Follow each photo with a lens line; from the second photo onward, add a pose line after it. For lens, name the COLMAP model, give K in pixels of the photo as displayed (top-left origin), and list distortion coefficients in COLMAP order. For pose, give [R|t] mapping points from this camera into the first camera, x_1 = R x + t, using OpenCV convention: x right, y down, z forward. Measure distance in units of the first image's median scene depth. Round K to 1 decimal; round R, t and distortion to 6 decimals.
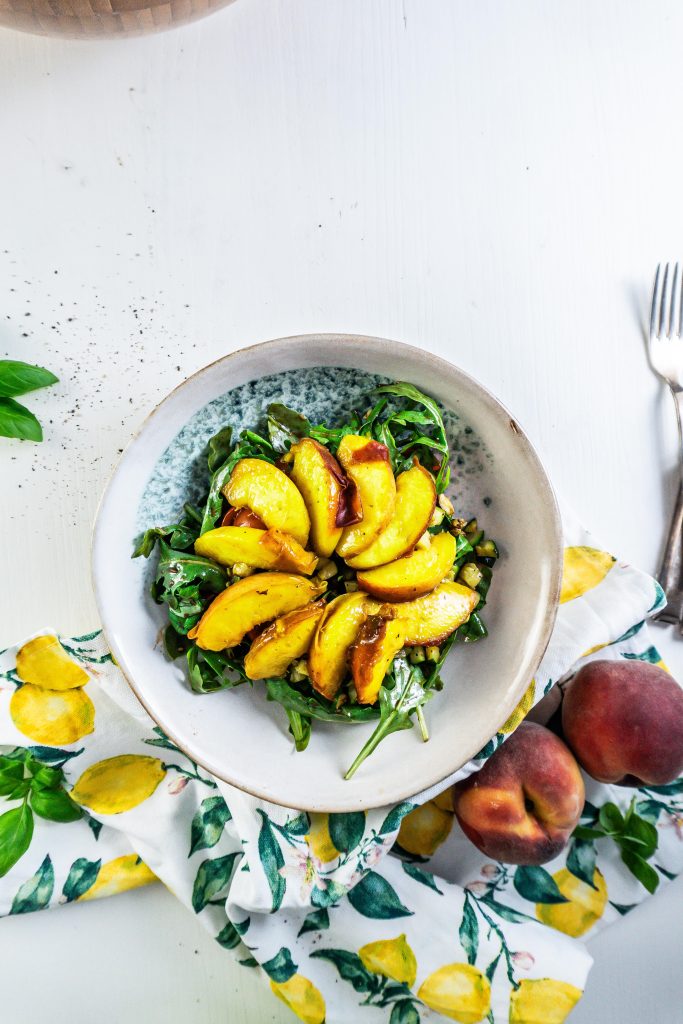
lens RADIAL K [[732.8, 0, 341.5], [0, 732.8, 512.0], [0, 0, 1]] dist [0.004614, -0.009194]
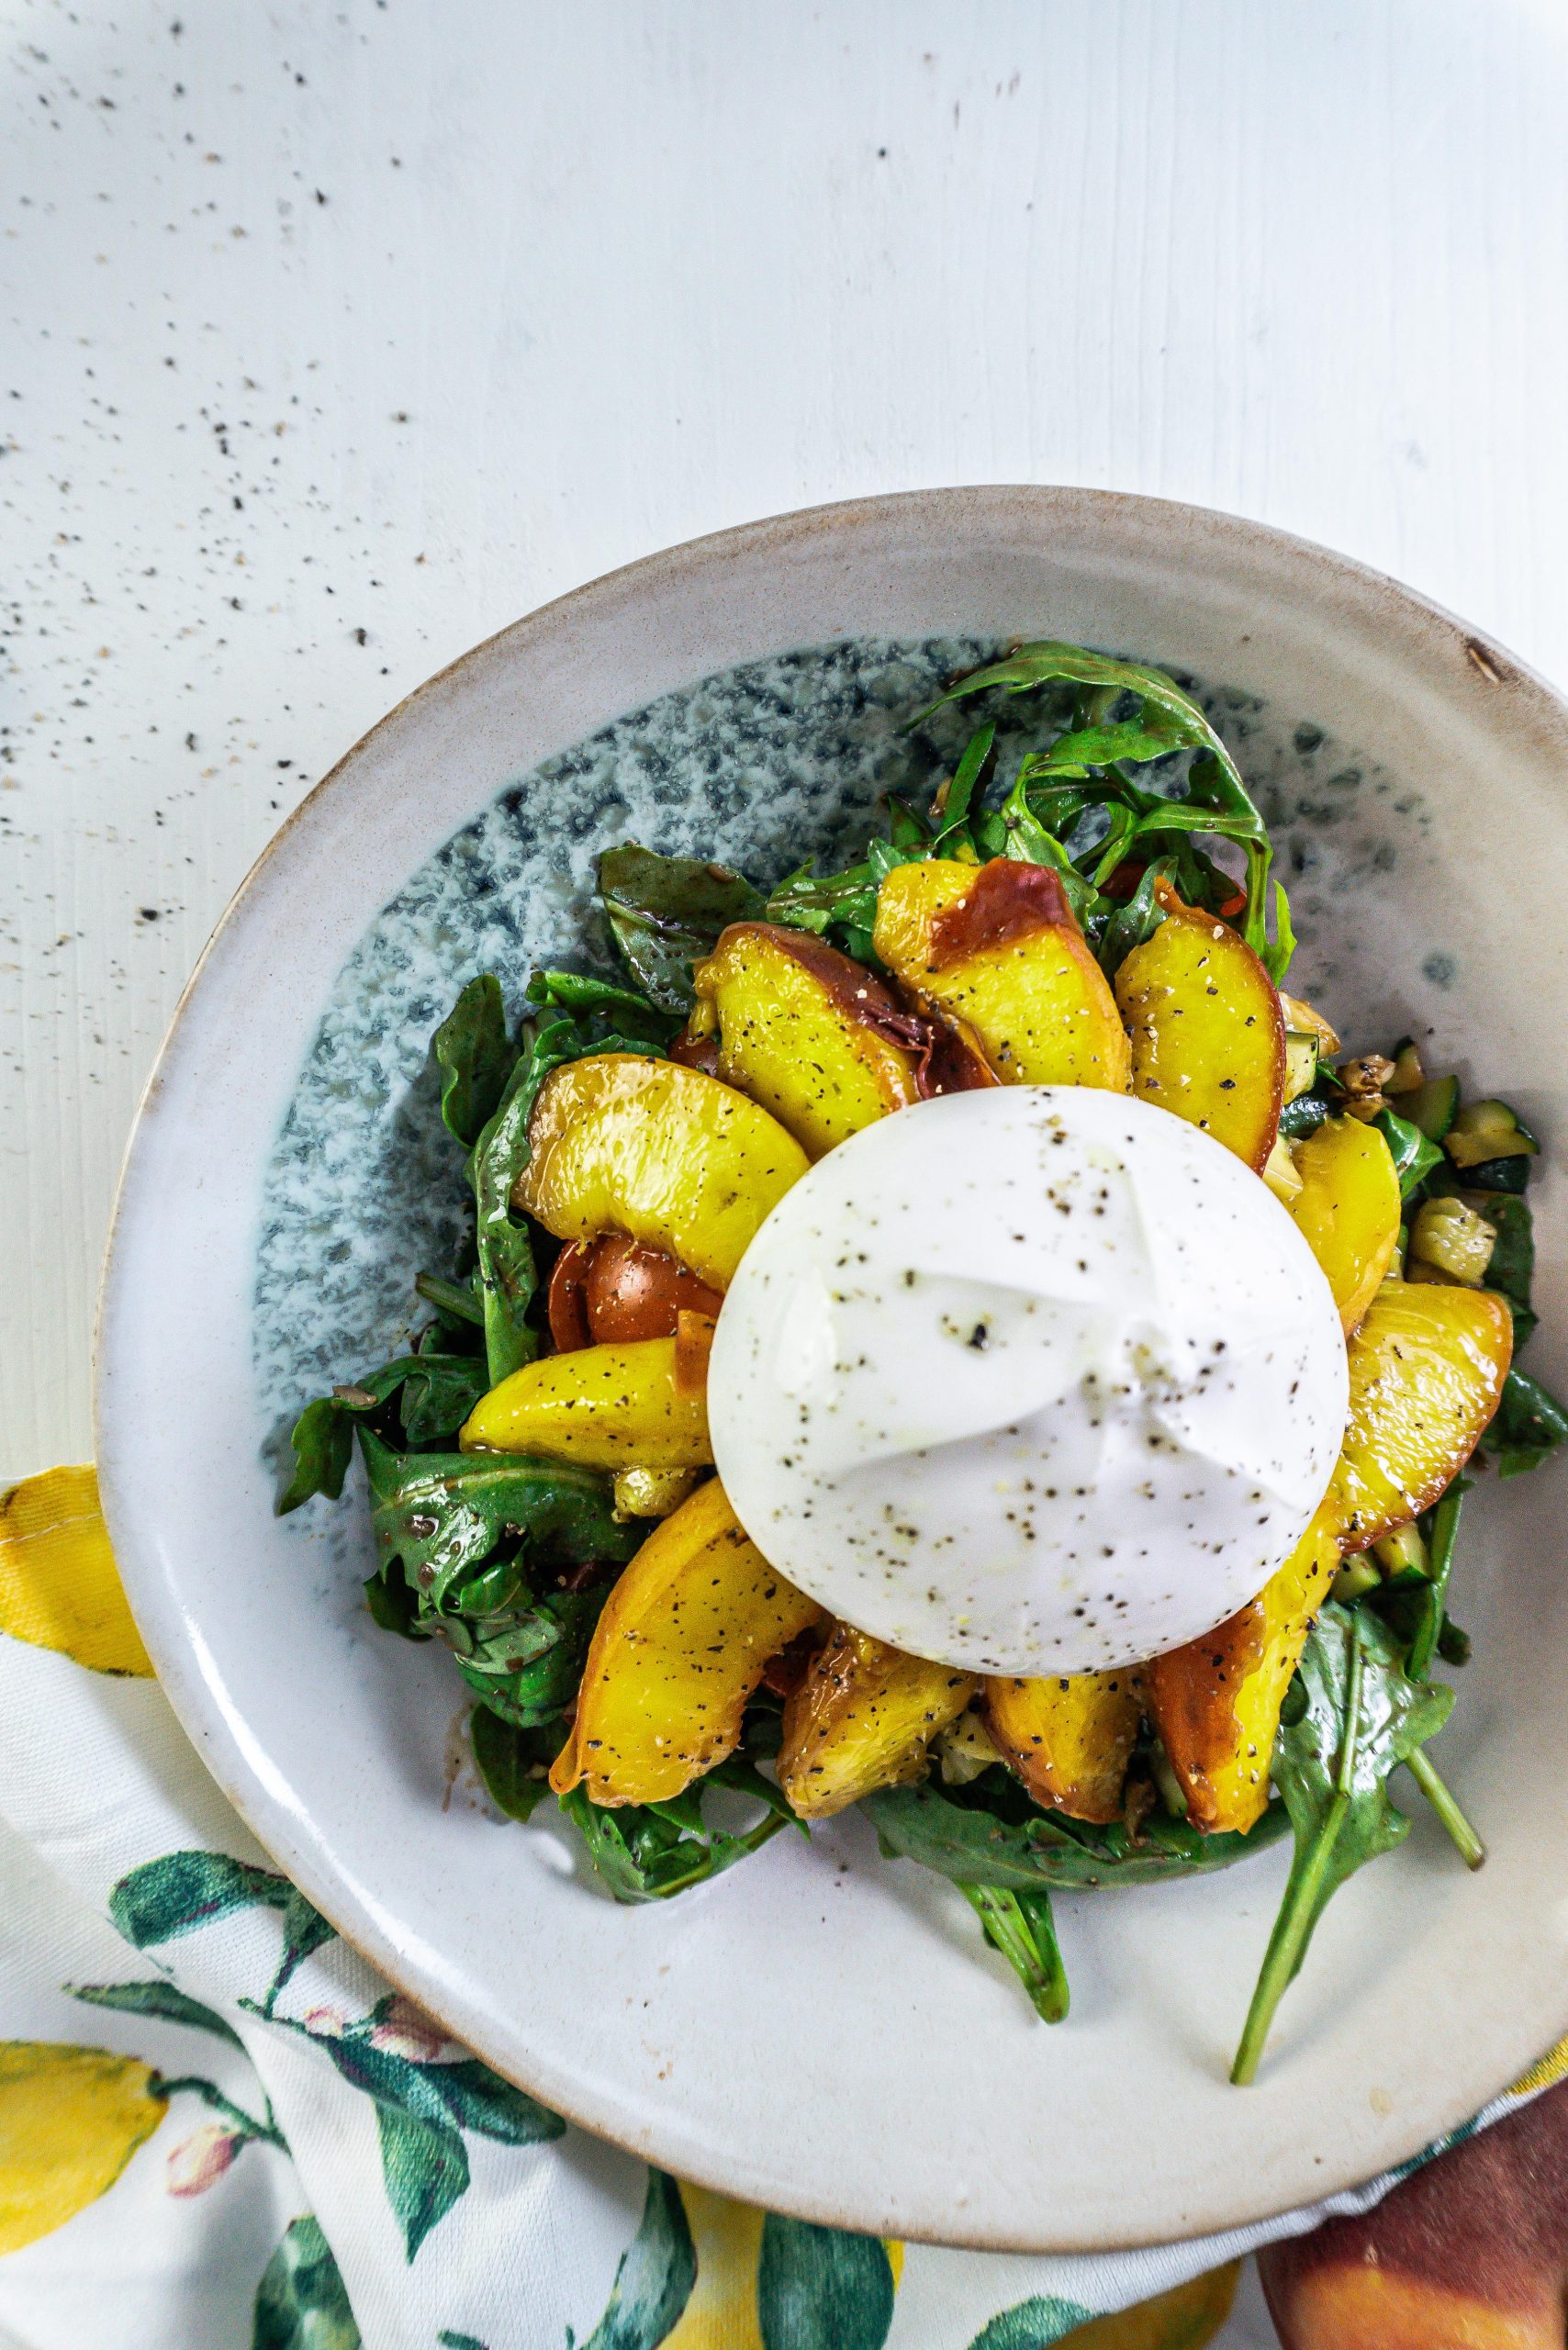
lens RADIAL K [[1570.7, 0, 784.0], [0, 1570.7, 1175.0], [0, 0, 1]] dist [0.004924, 0.000802]
pose [[0.956045, -0.280102, -0.086727, -0.009761], [0.280484, 0.959825, -0.008001, -0.004559], [0.085484, -0.016677, 0.996200, 0.396079]]
